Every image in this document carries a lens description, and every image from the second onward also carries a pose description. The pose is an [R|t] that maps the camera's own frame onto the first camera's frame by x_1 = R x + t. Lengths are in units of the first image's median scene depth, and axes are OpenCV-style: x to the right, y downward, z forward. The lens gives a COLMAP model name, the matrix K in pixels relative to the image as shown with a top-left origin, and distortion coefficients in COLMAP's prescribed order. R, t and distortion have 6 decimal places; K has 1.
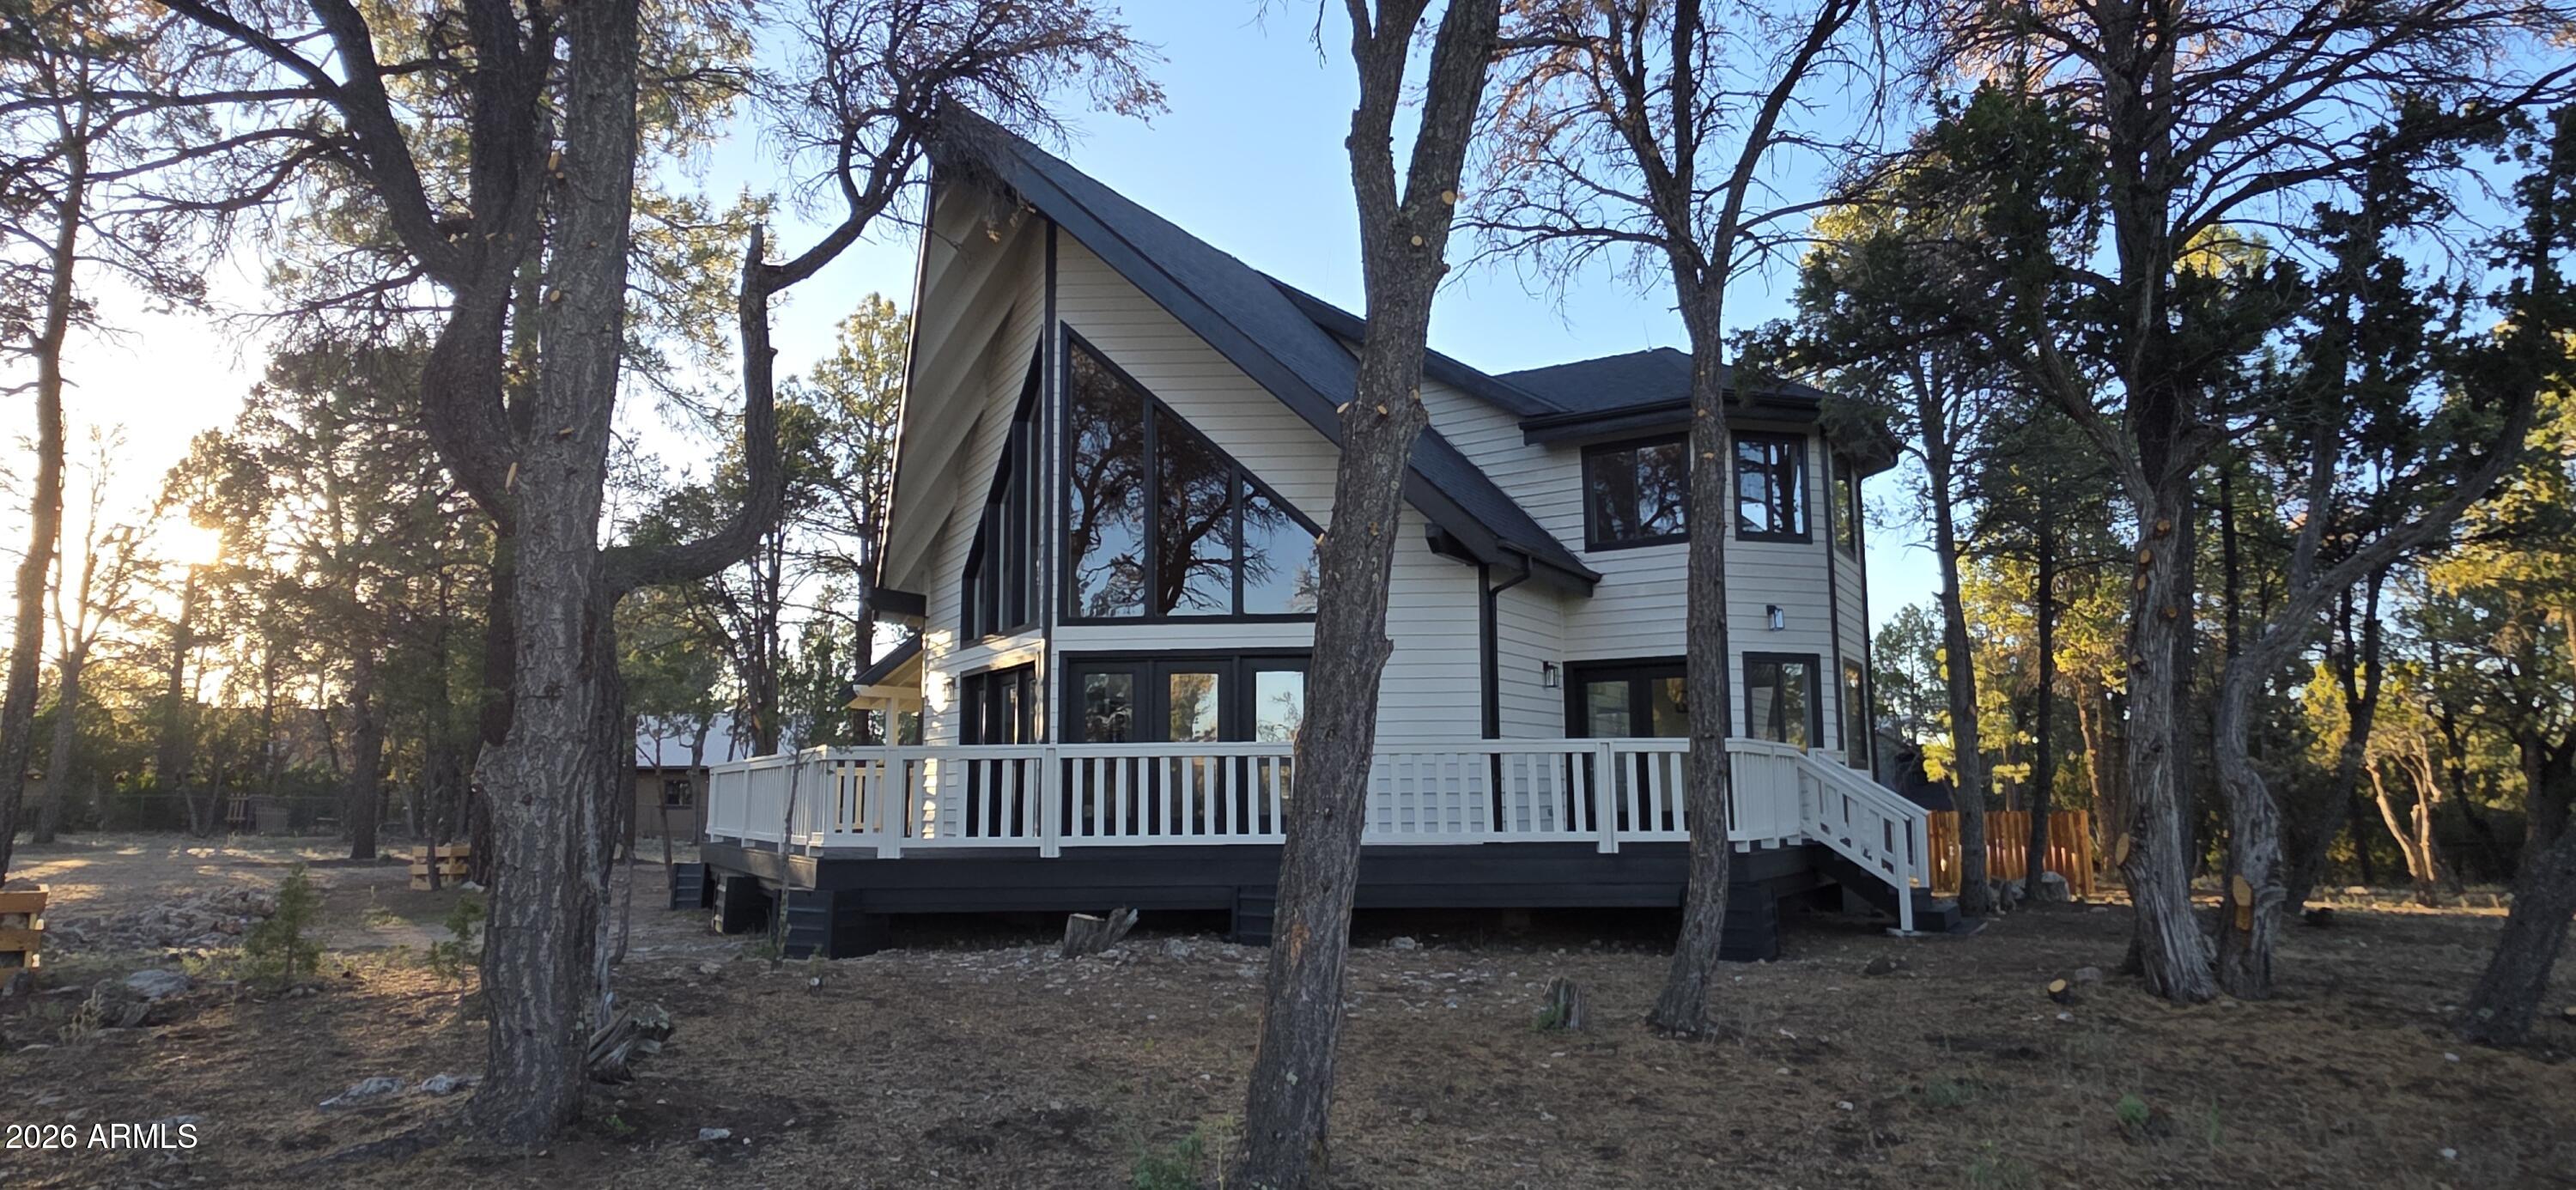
lens RADIAL K [[1453.0, 0, 1287.8], [0, 1453.0, 601.7], [0, 0, 1]] dist [0.005101, -0.003757]
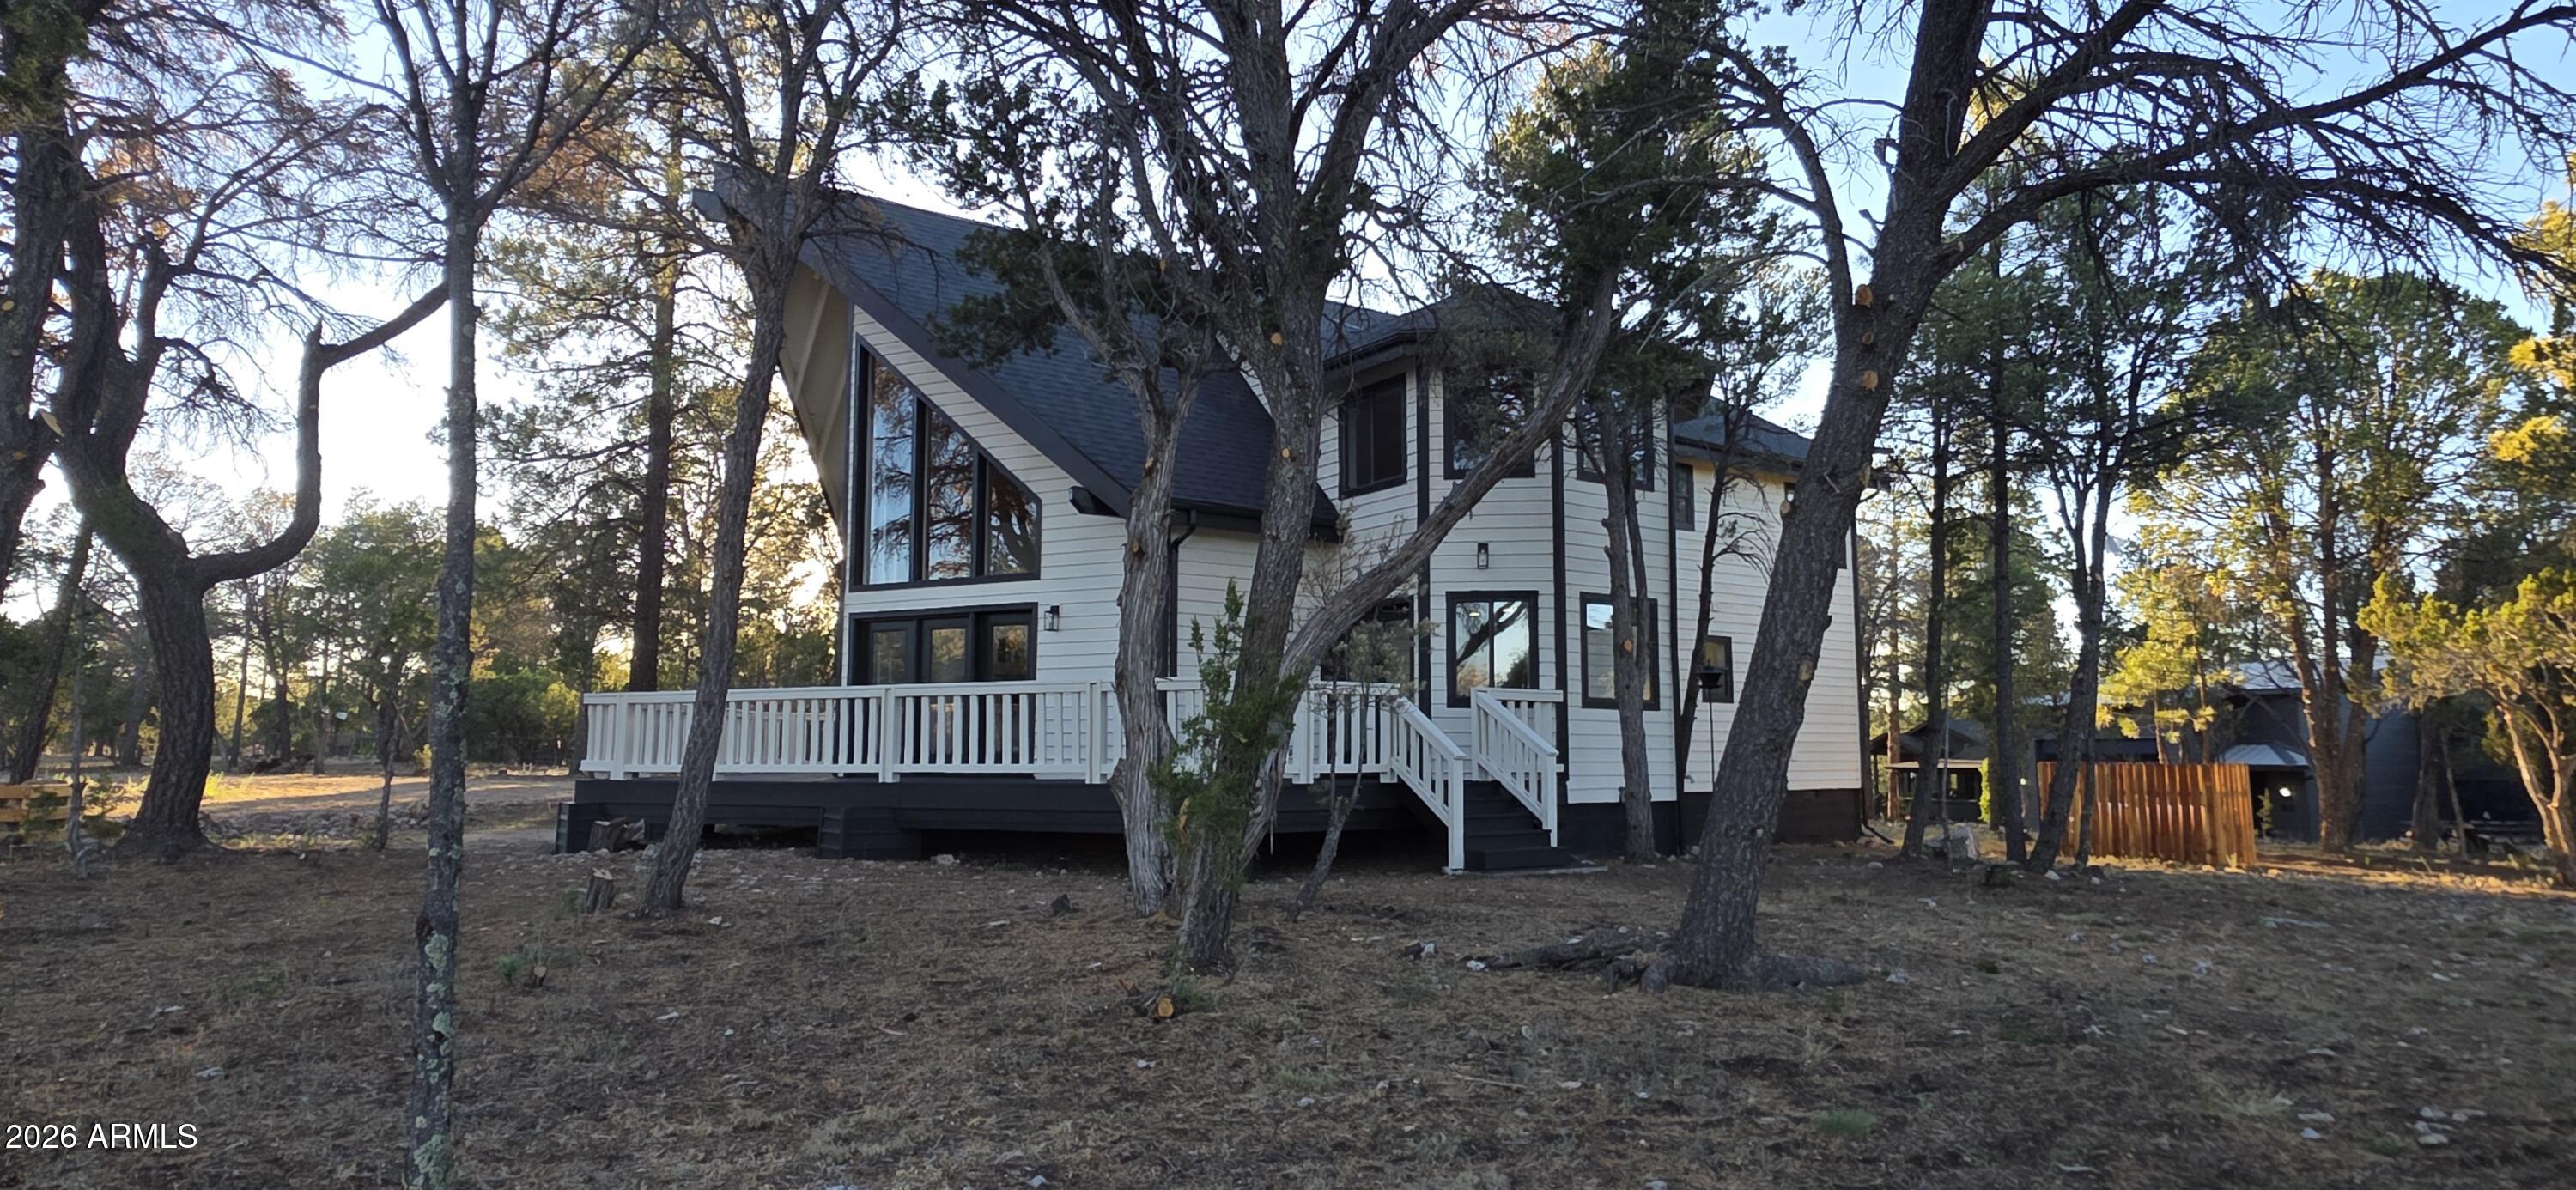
lens RADIAL K [[1453.0, 0, 1281.3], [0, 1453.0, 594.9], [0, 0, 1]] dist [0.005101, -0.003757]
pose [[0.909850, -0.031436, -0.413744, 0.657551], [0.044439, 0.998773, 0.021838, 0.010958], [0.412550, -0.038256, 0.910131, 0.049160]]
